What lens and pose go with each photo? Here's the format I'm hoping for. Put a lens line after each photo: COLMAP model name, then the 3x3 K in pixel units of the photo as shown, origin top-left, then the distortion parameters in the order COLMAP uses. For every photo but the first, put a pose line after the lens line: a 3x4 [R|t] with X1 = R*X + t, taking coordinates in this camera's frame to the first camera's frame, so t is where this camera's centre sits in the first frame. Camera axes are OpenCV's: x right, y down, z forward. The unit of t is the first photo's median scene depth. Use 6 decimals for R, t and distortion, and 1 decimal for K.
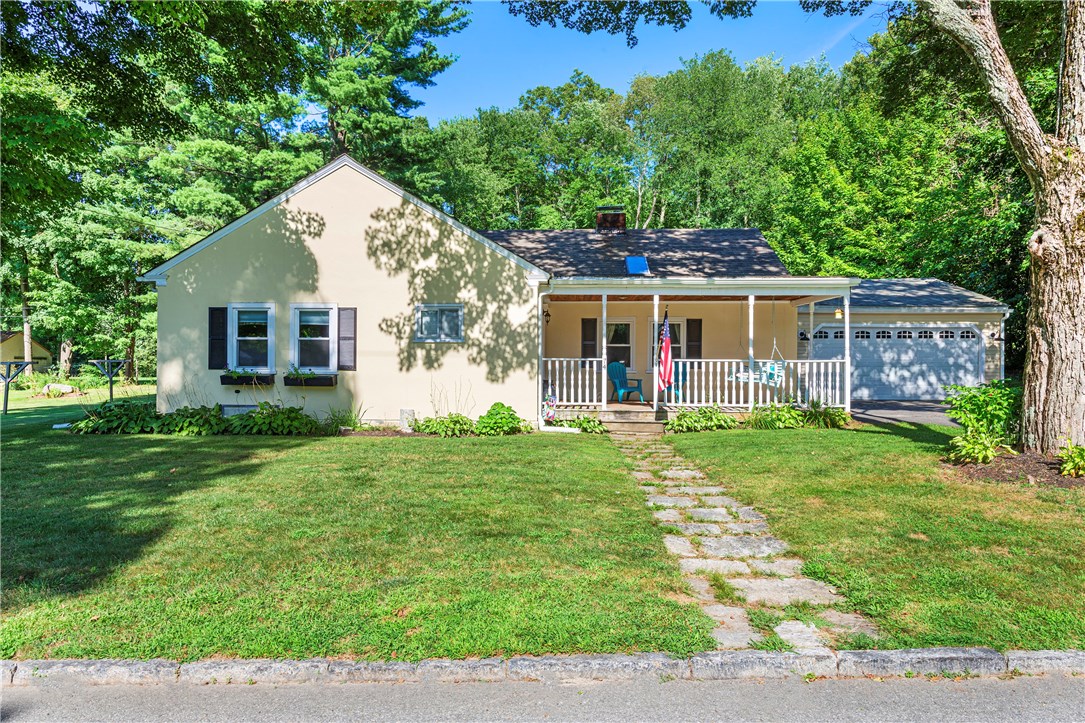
lens RADIAL K [[707.9, 0, 541.9], [0, 707.9, 365.8], [0, 0, 1]] dist [0.008340, 0.001722]
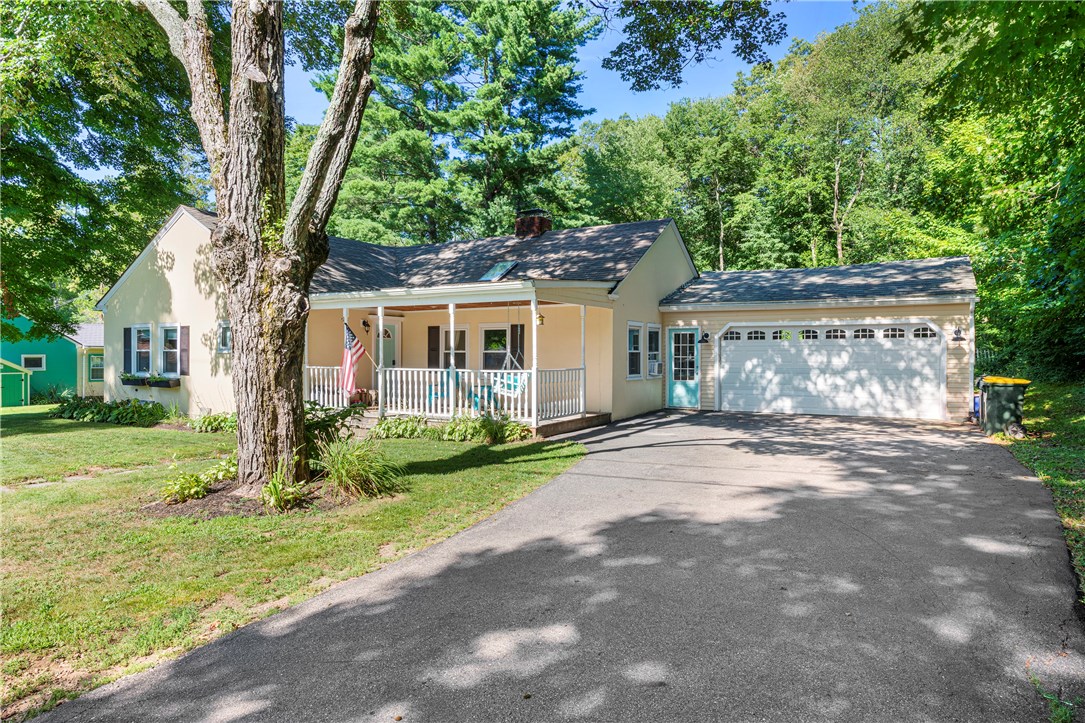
lens RADIAL K [[711.2, 0, 542.0], [0, 711.2, 359.8], [0, 0, 1]] dist [0.024946, 0.000494]
pose [[0.885573, -0.001375, -0.464499, 0.594455], [-0.000061, 0.999995, -0.003078, -0.011339], [0.464501, 0.002754, 0.885568, 0.113162]]
